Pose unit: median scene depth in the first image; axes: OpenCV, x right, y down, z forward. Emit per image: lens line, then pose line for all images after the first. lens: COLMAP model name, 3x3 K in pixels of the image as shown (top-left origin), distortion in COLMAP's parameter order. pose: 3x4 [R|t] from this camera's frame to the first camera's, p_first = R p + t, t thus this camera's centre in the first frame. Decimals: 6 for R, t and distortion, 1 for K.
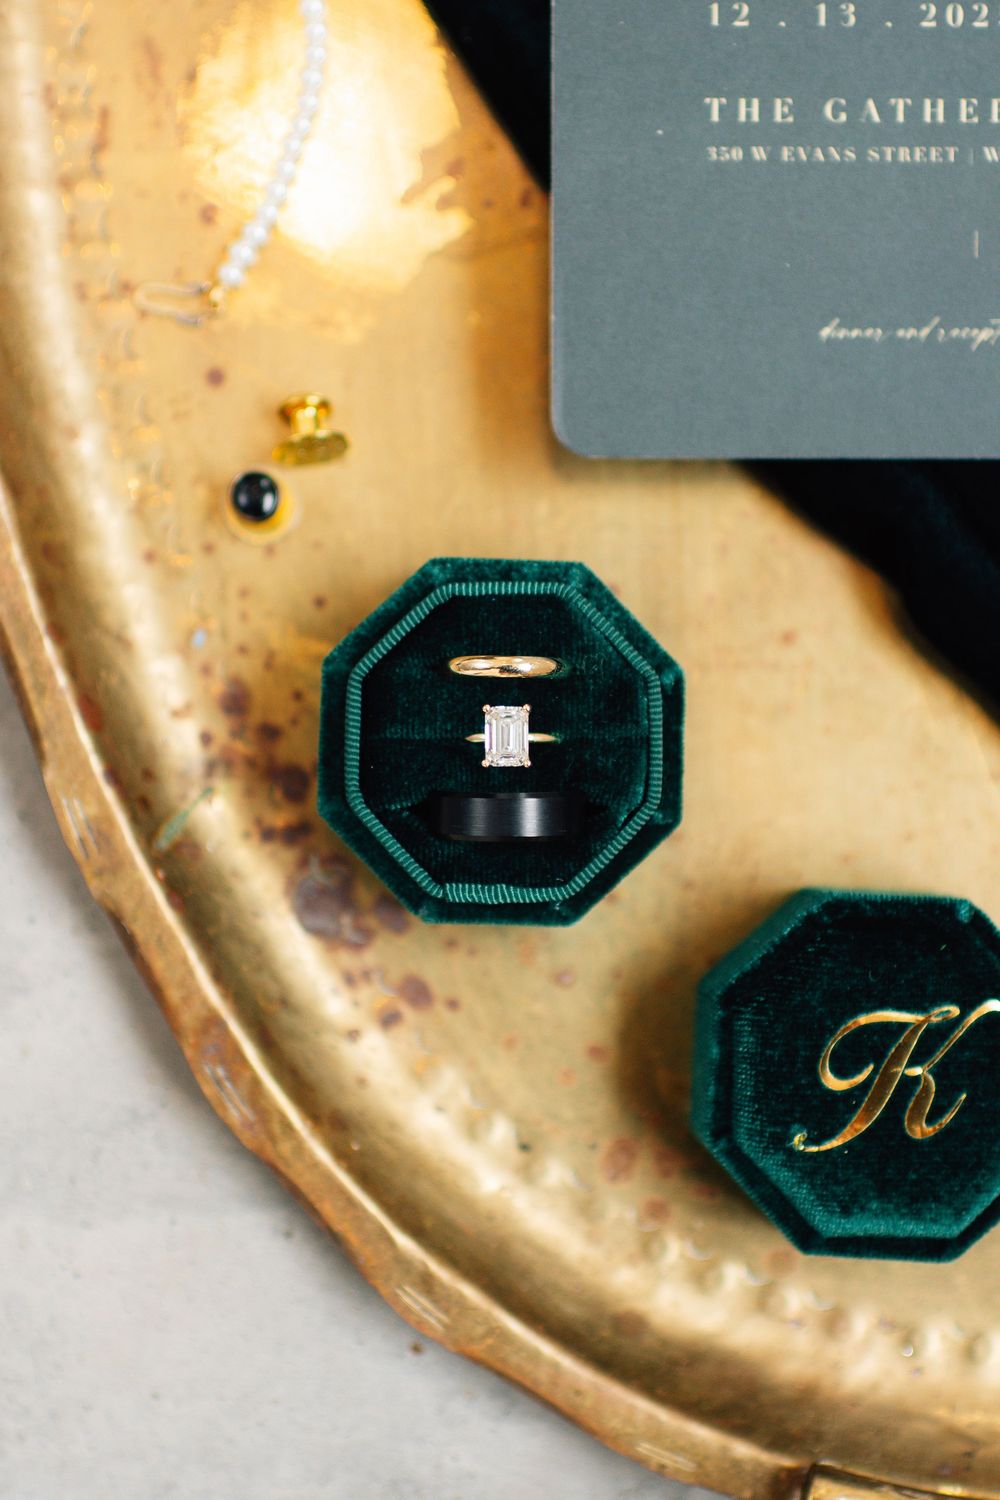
lens RADIAL K [[2341.1, 0, 502.6], [0, 2341.1, 749.4], [0, 0, 1]] dist [-0.006949, 0.000000]
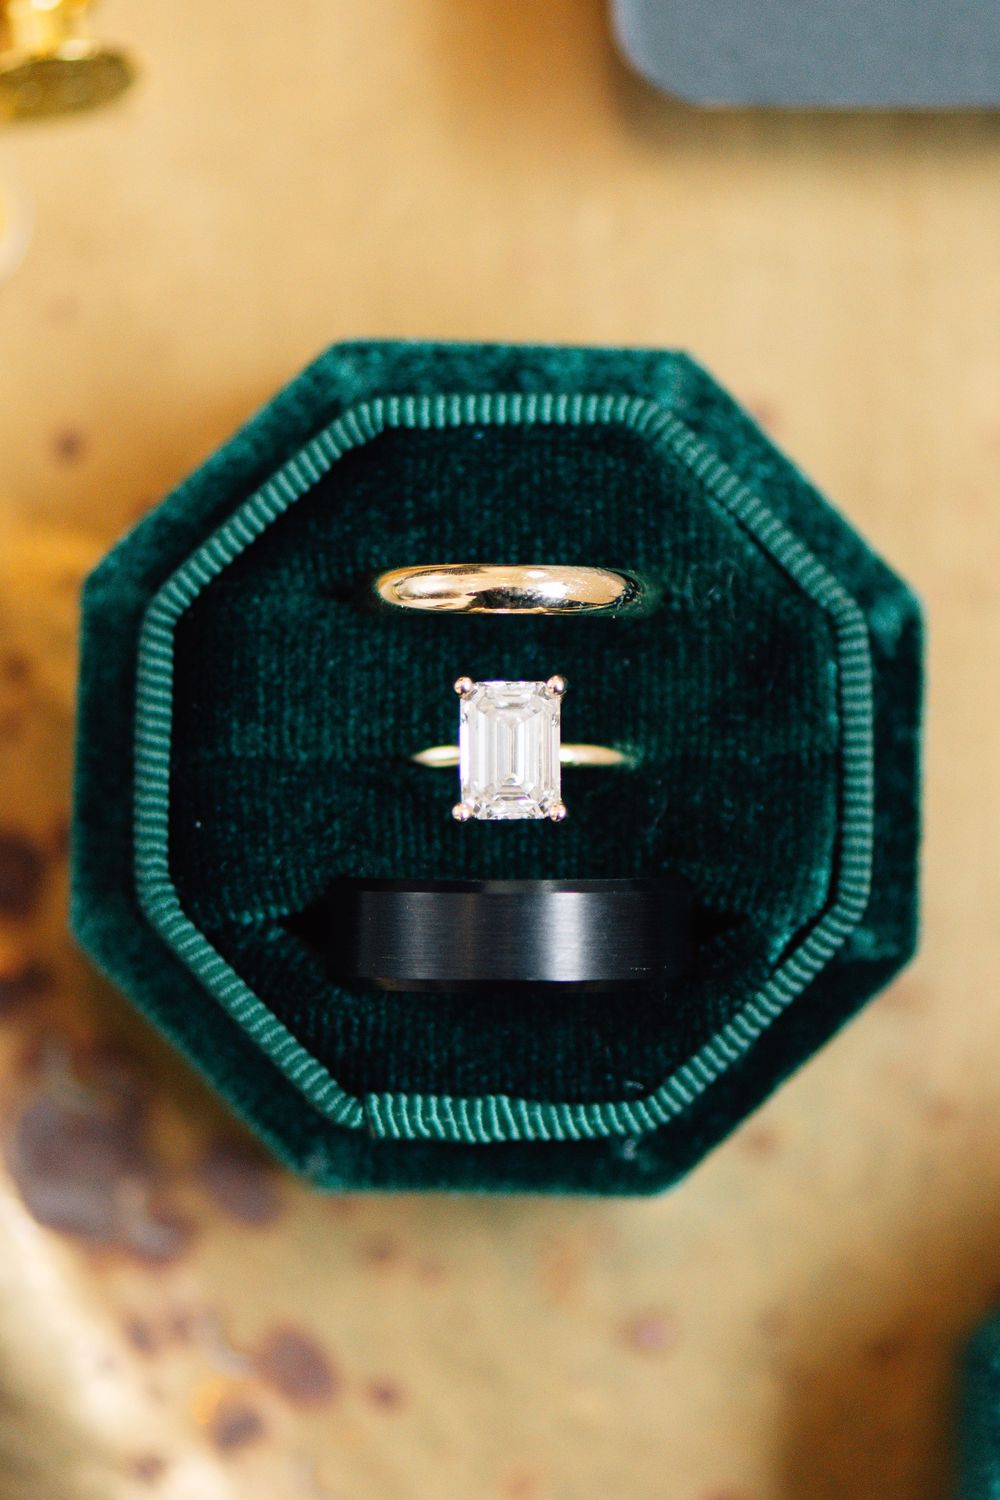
lens RADIAL K [[7092.4, 0, 497.1], [0, 7092.4, 751.2], [0, 0, 1]] dist [0.416885, 0.000000]
pose [[0.999994, -0.002362, -0.002659, 0.002669], [0.002276, 0.999496, -0.031678, 0.034465], [0.002732, 0.031672, 0.999495, -0.296180]]
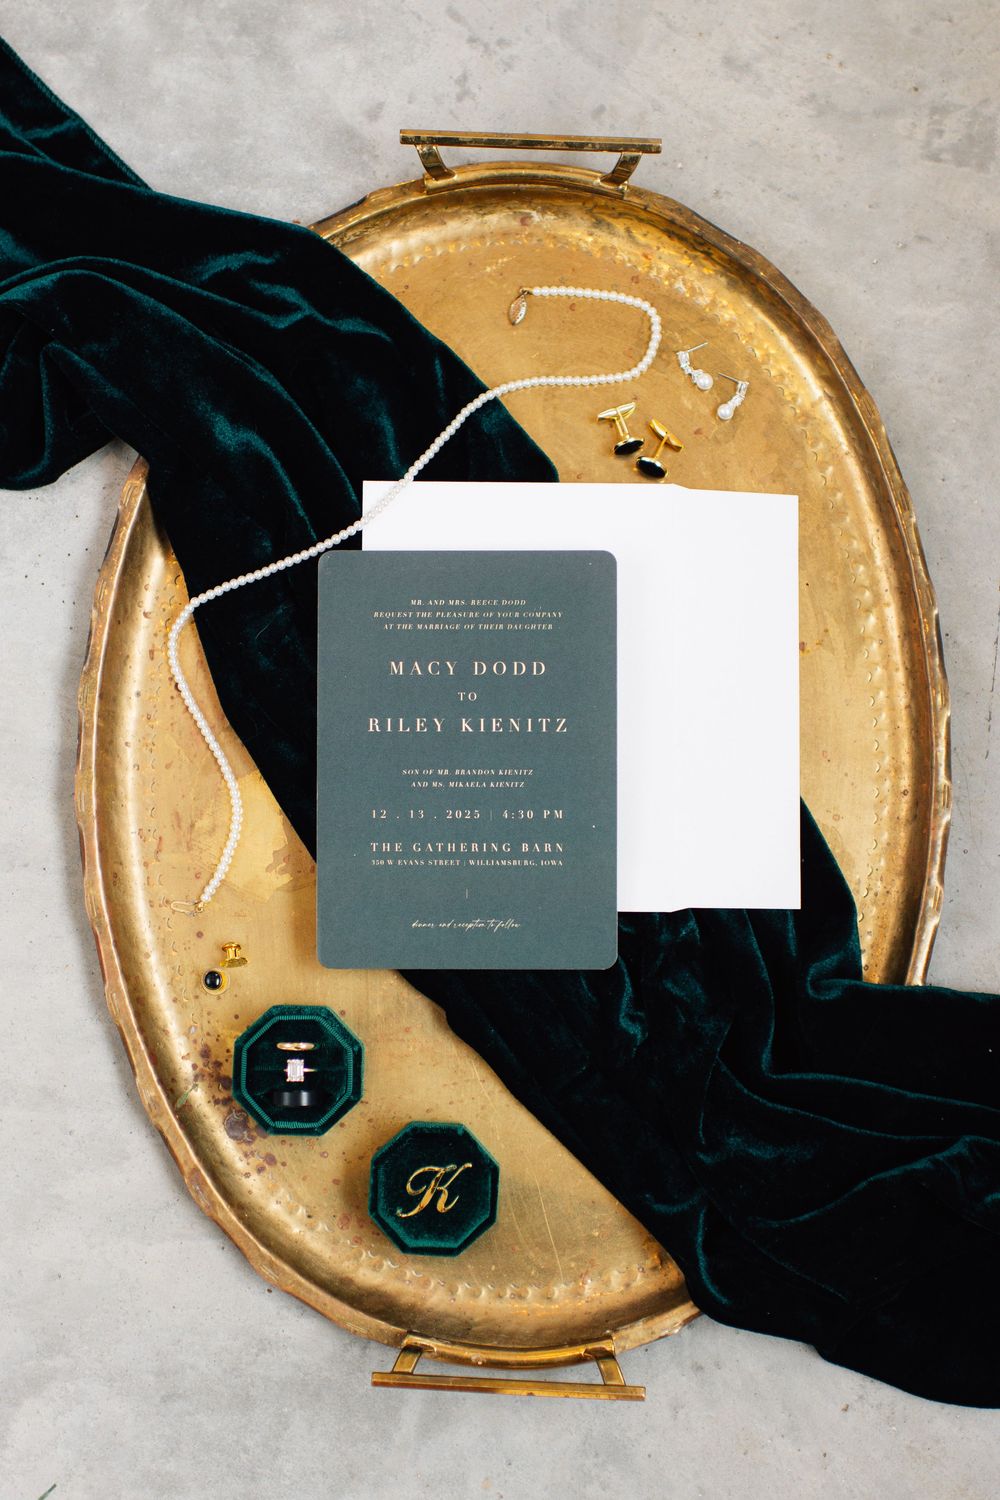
lens RADIAL K [[2341.1, 0, 548.9], [0, 2341.1, 795.0], [0, 0, 1]] dist [-0.006949, 0.000000]
pose [[0.999905, 0.000985, -0.013779, 0.337406], [-0.001696, 0.998664, -0.051644, -0.187697], [0.013710, 0.051662, 0.998571, -1.813917]]
